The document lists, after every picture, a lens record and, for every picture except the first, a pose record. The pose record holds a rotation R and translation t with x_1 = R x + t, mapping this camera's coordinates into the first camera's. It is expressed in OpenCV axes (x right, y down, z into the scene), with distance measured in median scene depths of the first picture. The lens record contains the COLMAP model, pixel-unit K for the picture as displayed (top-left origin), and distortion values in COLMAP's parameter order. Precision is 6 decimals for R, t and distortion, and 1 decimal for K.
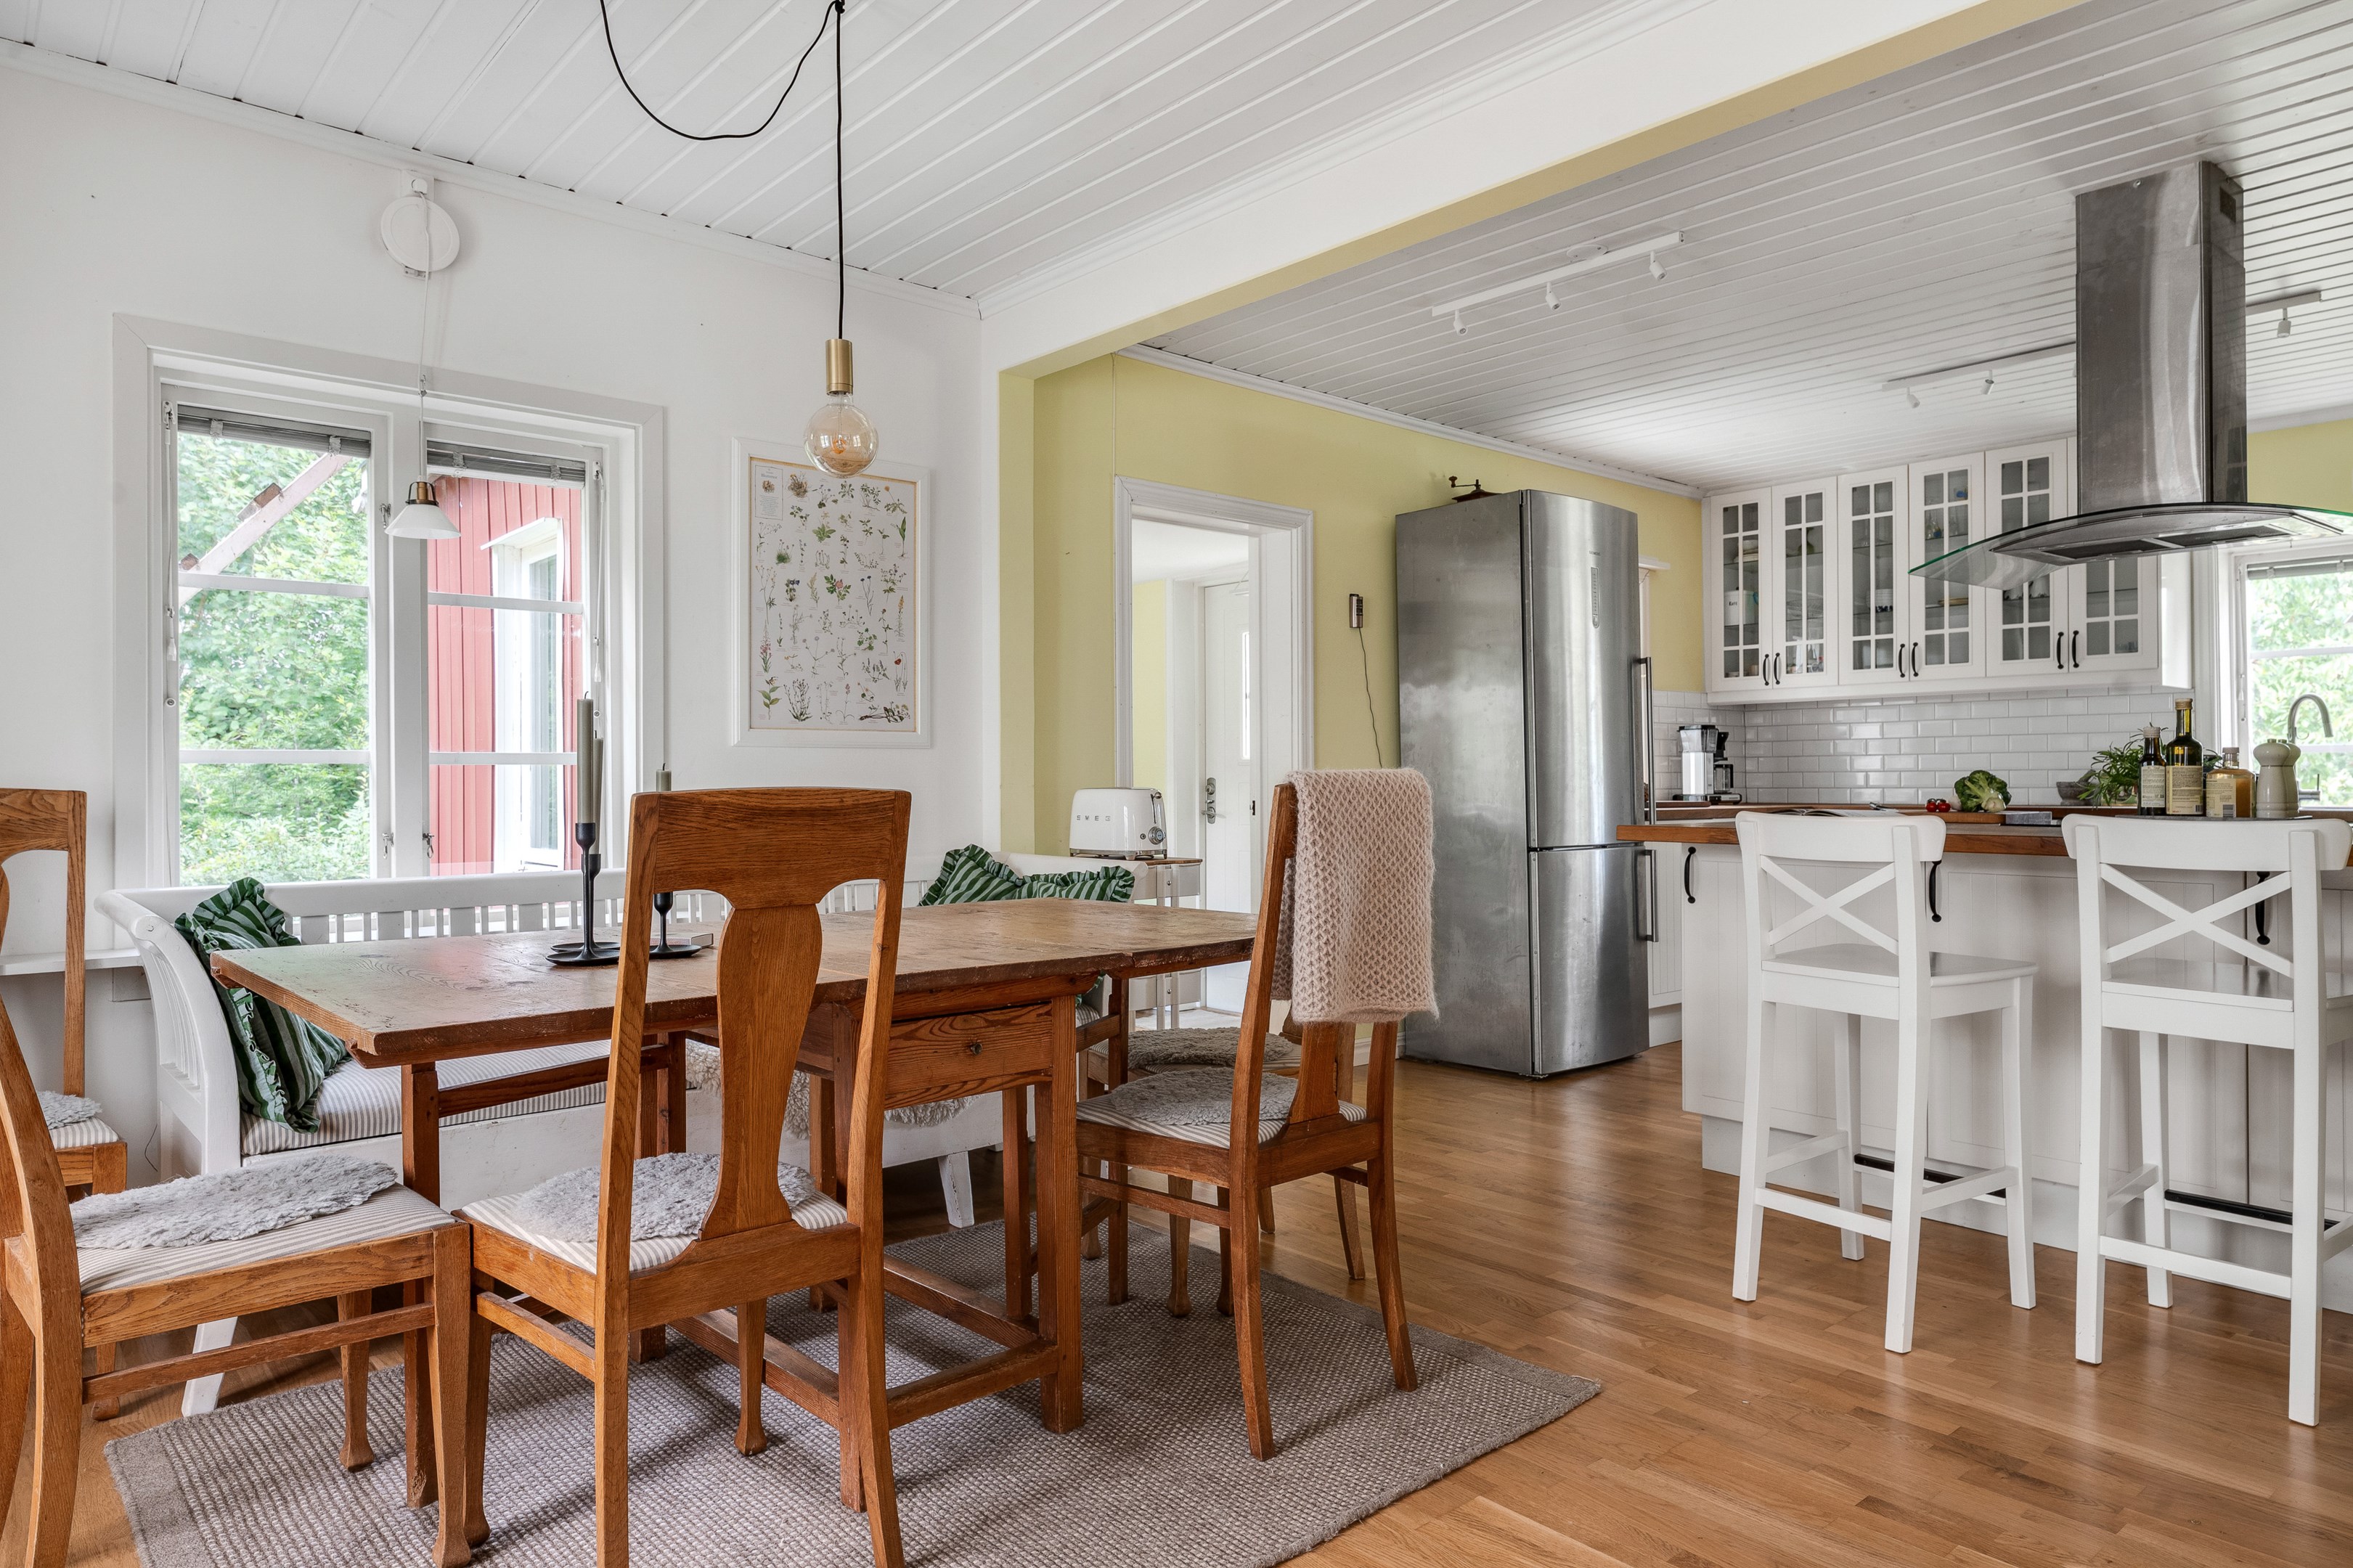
lens RADIAL K [[1446.3, 0, 1175.7], [0, 1446.3, 782.5], [0, 0, 1]] dist [0.002743, 0.001139]
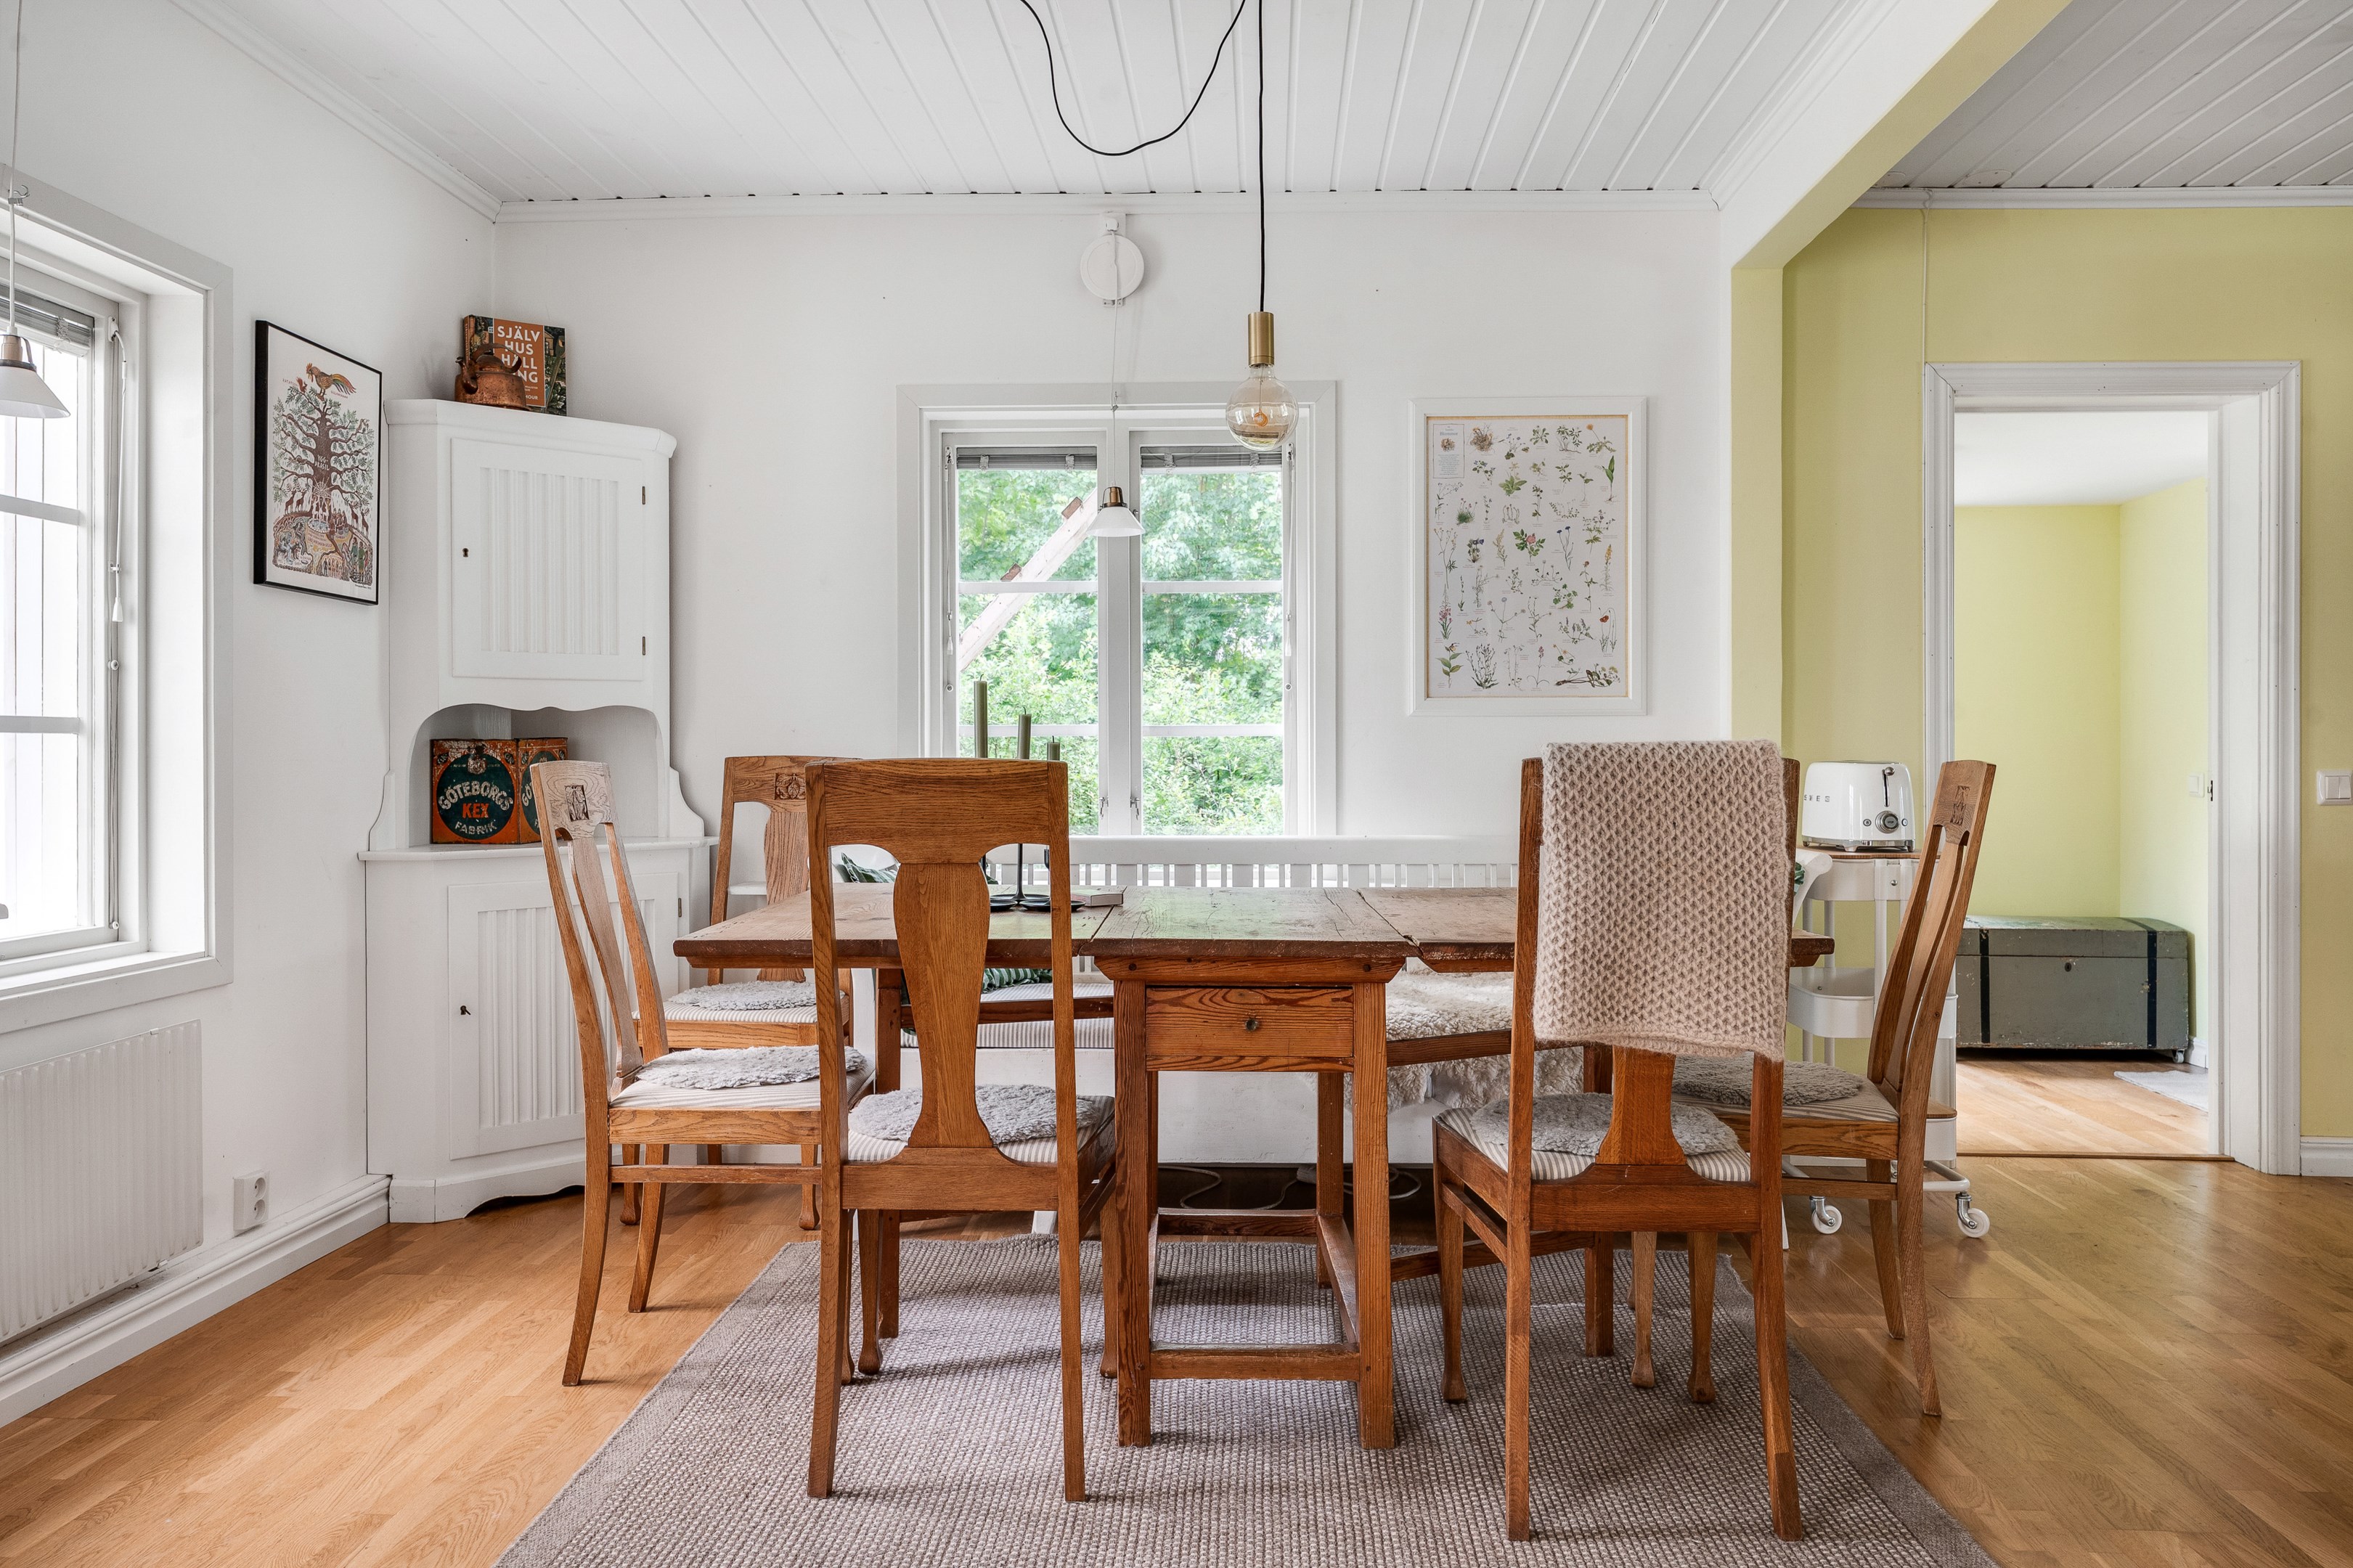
lens RADIAL K [[1628.8, 0, 1181.2], [0, 1628.8, 773.0], [0, 0, 1]] dist [0.007124, -0.002056]
pose [[0.726874, 0.011777, -0.686670, 0.392725], [-0.002937, 0.999897, 0.014040, -0.001870], [0.686765, -0.008189, 0.726833, 0.107935]]
